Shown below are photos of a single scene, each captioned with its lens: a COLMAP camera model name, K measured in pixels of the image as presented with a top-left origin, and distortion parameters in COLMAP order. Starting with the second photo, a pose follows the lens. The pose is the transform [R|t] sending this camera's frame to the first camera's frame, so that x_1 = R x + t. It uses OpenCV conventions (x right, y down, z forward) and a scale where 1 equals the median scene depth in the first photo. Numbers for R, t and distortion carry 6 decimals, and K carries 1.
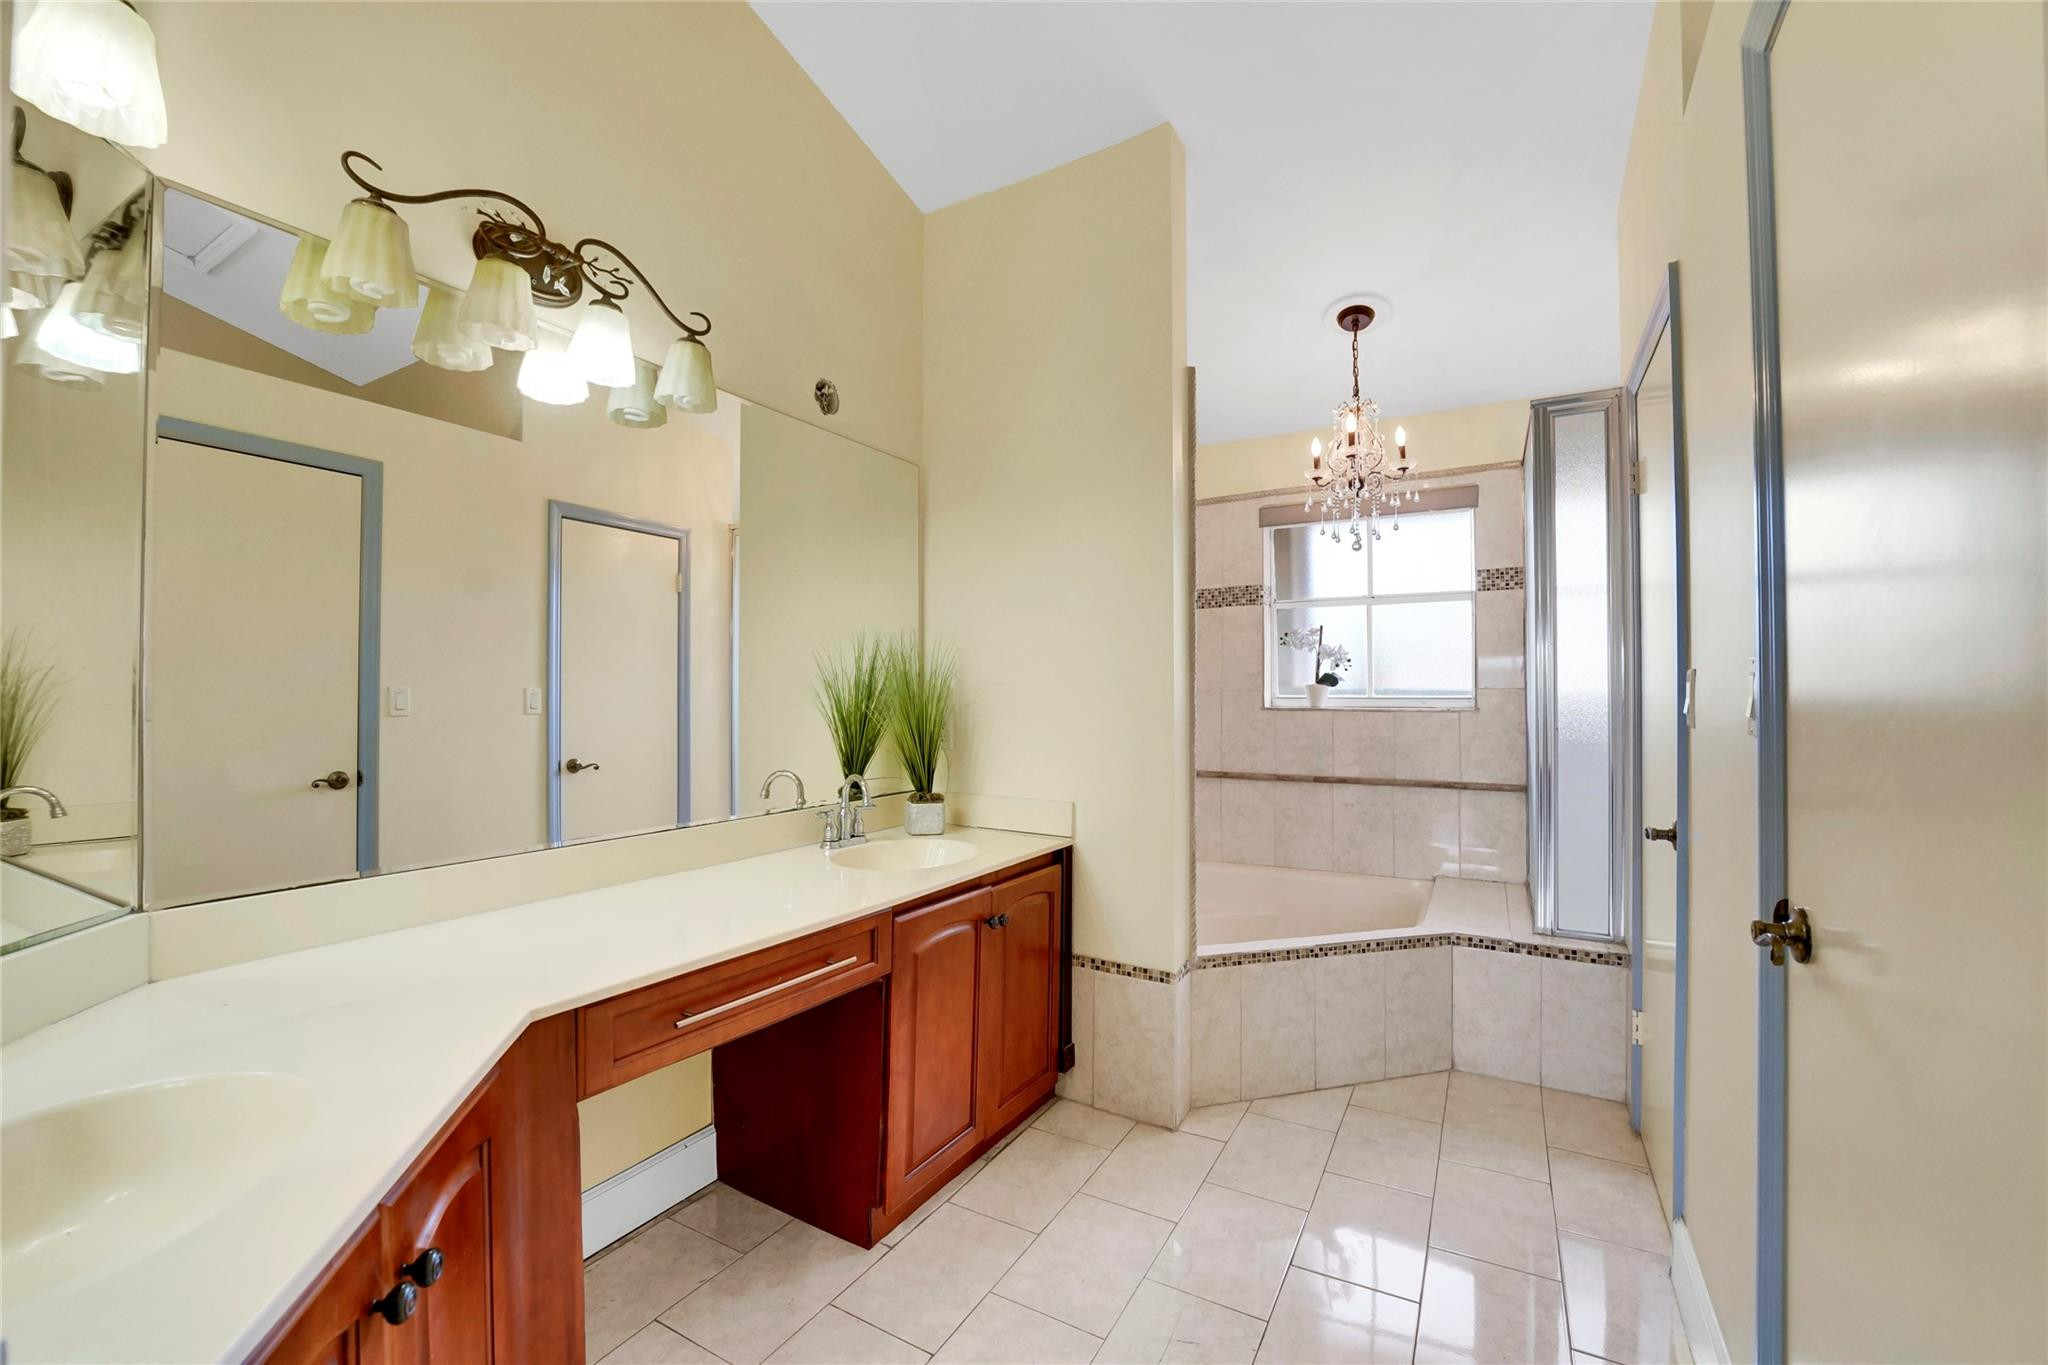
lens RADIAL K [[821.7, 0, 1025.4], [0, 821.7, 690.2], [0, 0, 1]] dist [-0.017660, -0.000530]
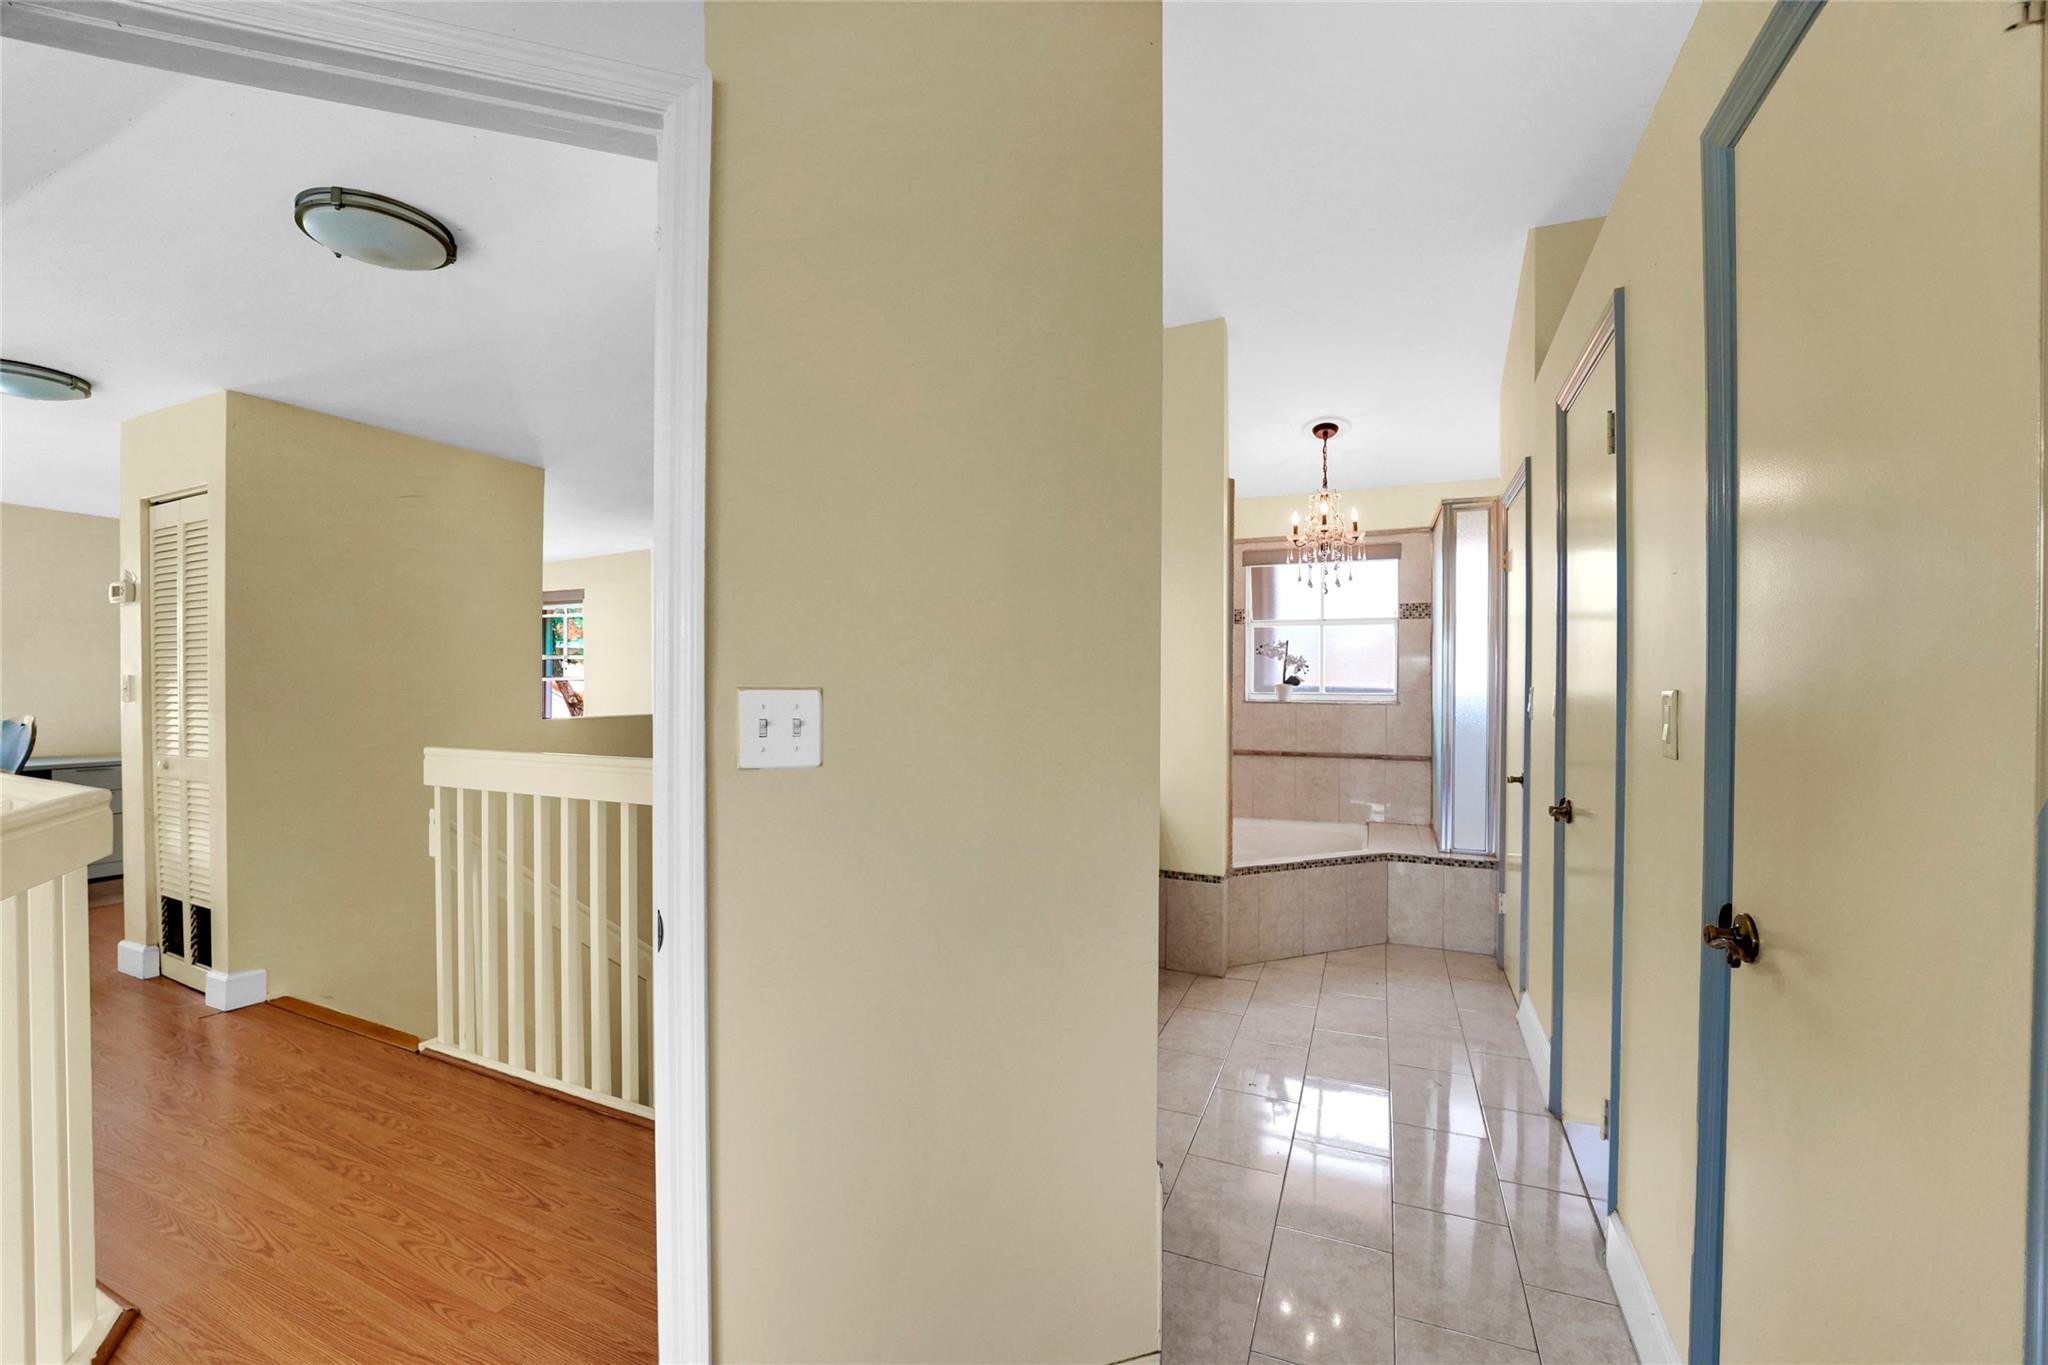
lens RADIAL K [[821.7, 0, 1020.2], [0, 821.7, 691.6], [0, 0, 1]] dist [-0.017660, -0.000530]
pose [[0.994300, 0.000640, 0.106616, -0.321536], [-0.002913, 0.999772, 0.021165, -0.031821], [-0.106578, -0.021355, 0.994075, -0.434600]]
